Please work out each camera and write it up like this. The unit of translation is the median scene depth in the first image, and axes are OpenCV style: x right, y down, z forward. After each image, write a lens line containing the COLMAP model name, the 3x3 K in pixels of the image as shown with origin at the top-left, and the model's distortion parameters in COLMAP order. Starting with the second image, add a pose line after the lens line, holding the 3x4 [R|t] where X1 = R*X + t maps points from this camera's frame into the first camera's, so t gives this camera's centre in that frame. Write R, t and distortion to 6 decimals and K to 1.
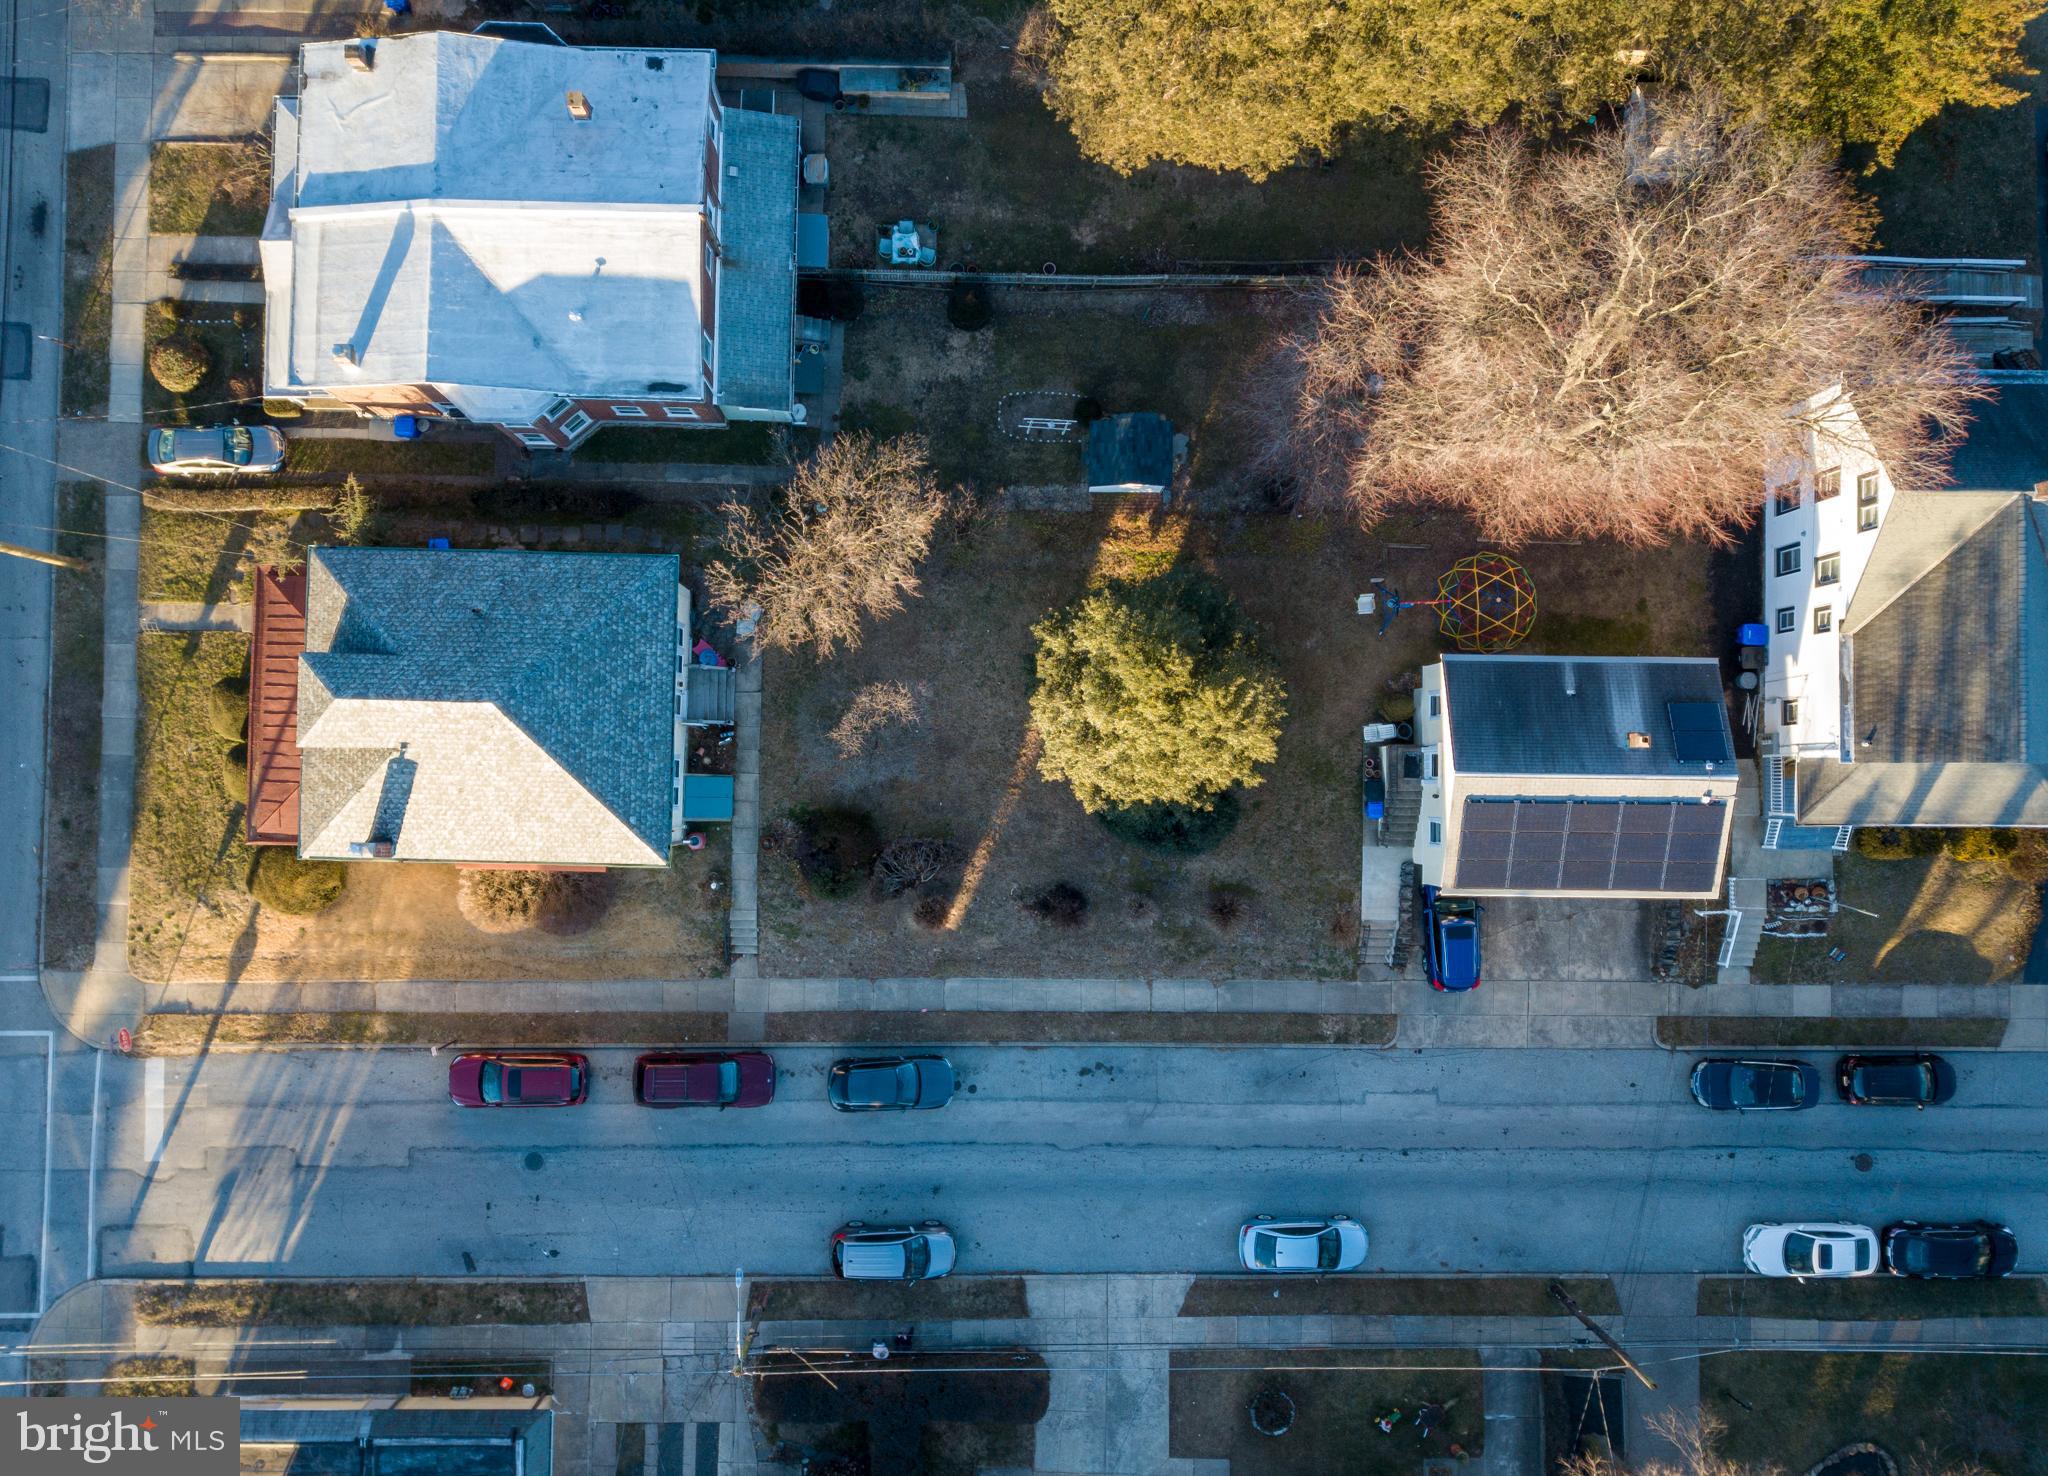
lens RADIAL K [[2122.4, 0, 1031.9], [0, 2122.4, 724.1], [0, 0, 1]] dist [0.025605, 0.000000]
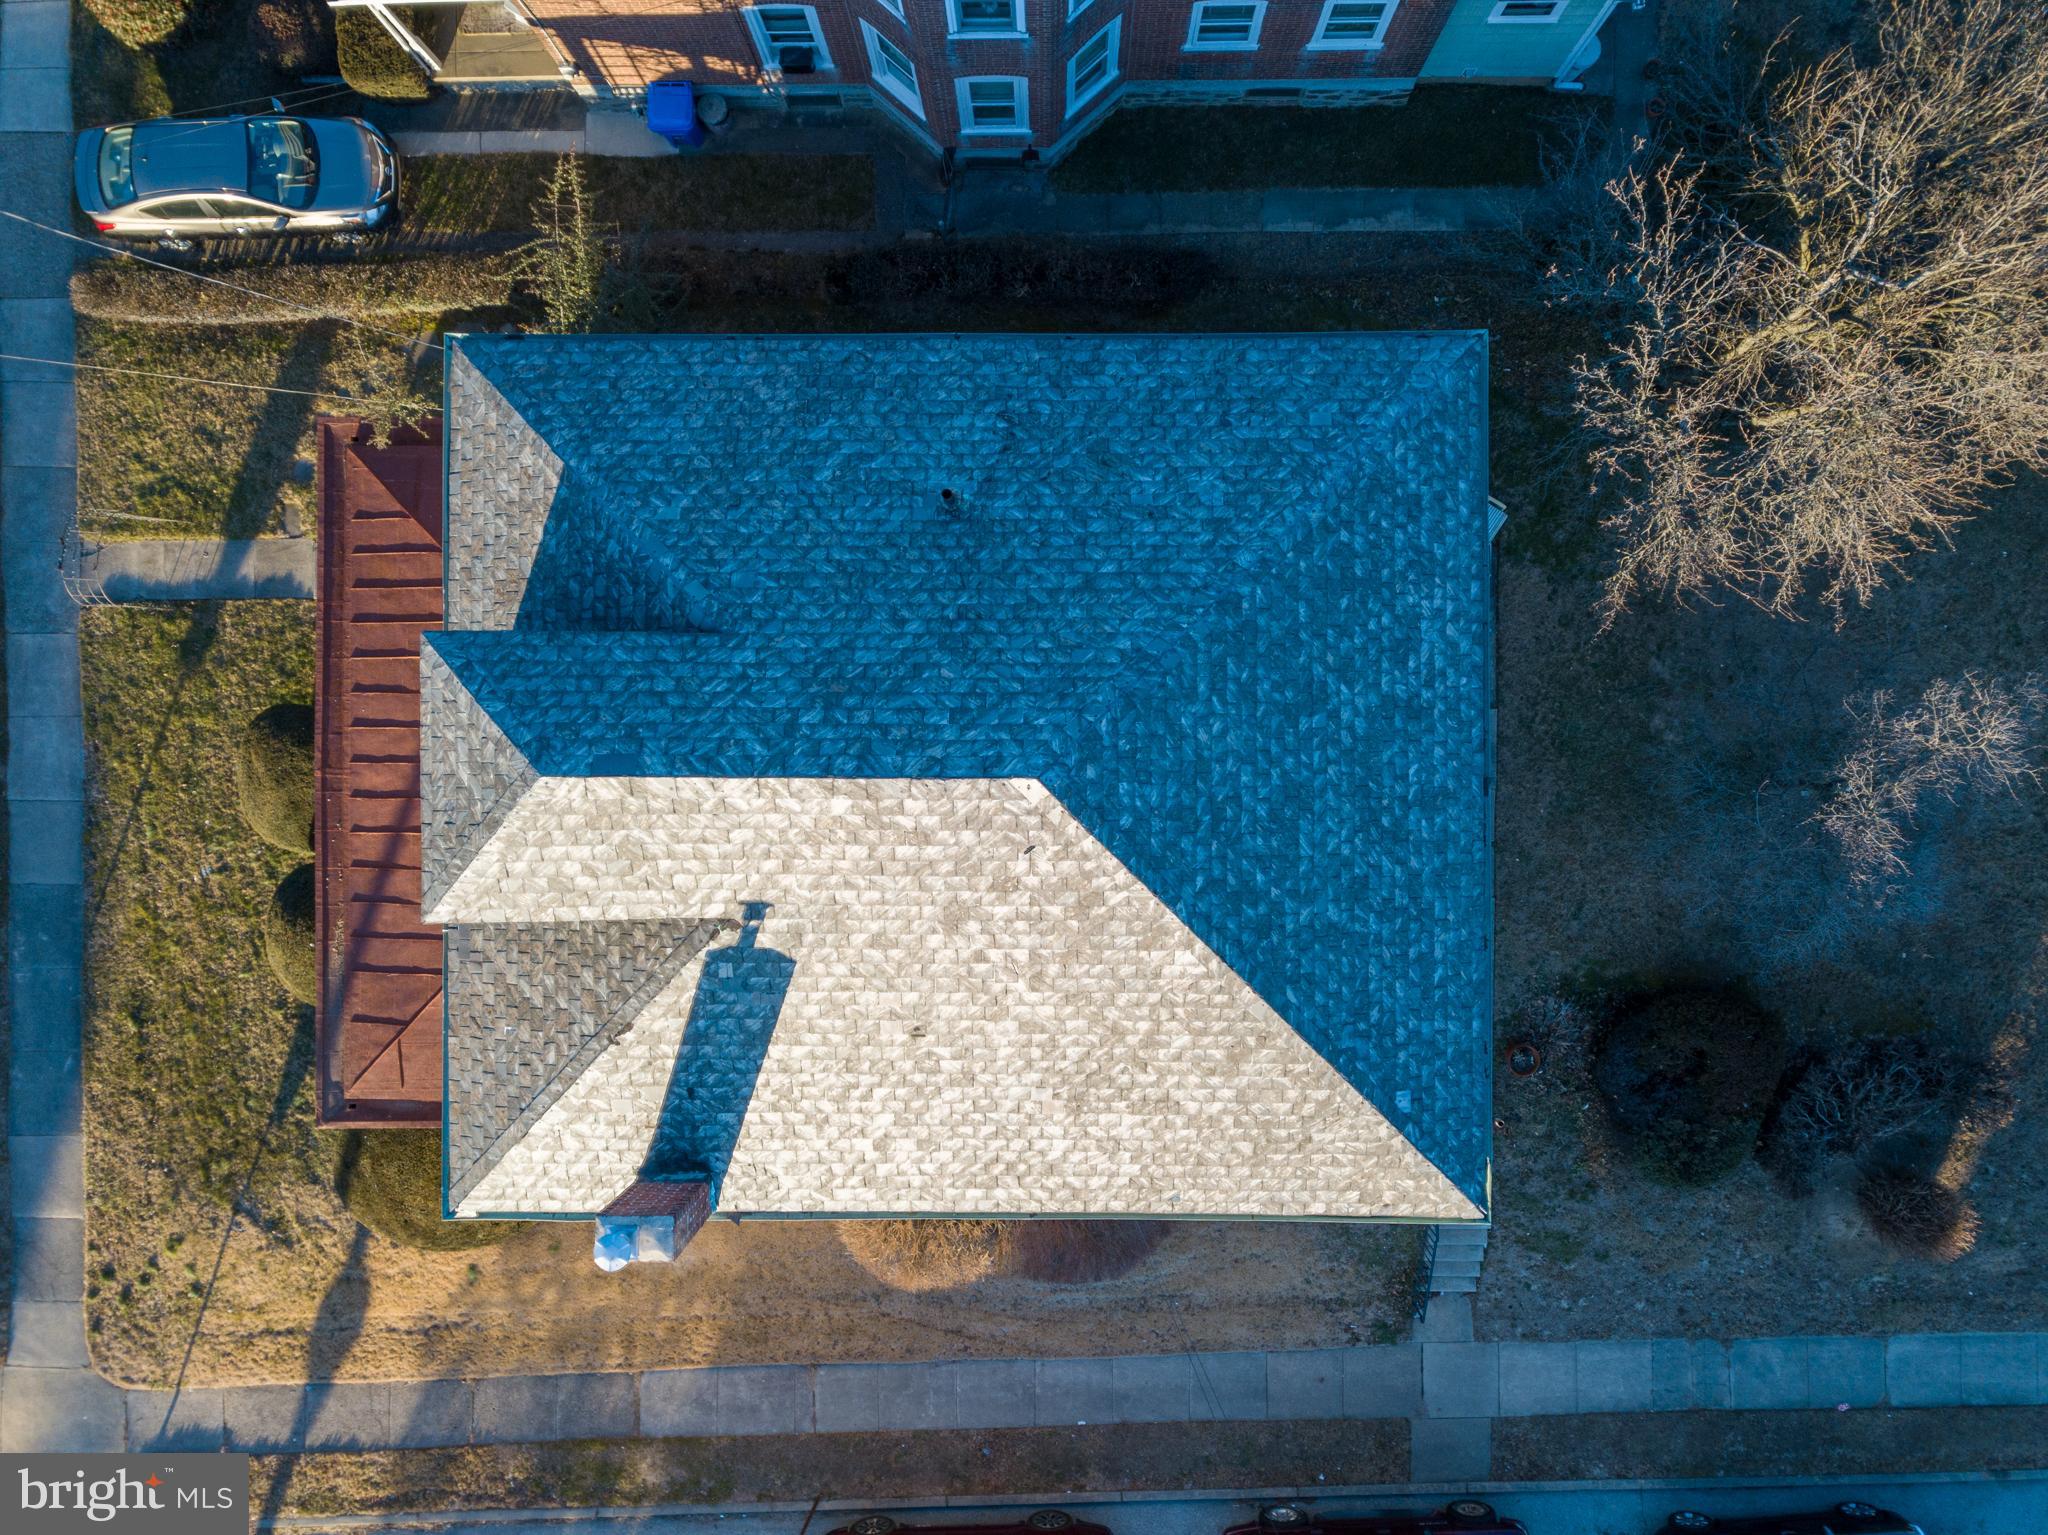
lens RADIAL K [[1555.6, 0, 1007.5], [0, 1555.6, 760.8], [0, 0, 1]] dist [0.036158, -0.020731]
pose [[0.999701, -0.021515, -0.011651, -0.224744], [0.021899, 0.999184, 0.033930, -0.017931], [0.010912, -0.034175, 0.999356, 0.677922]]
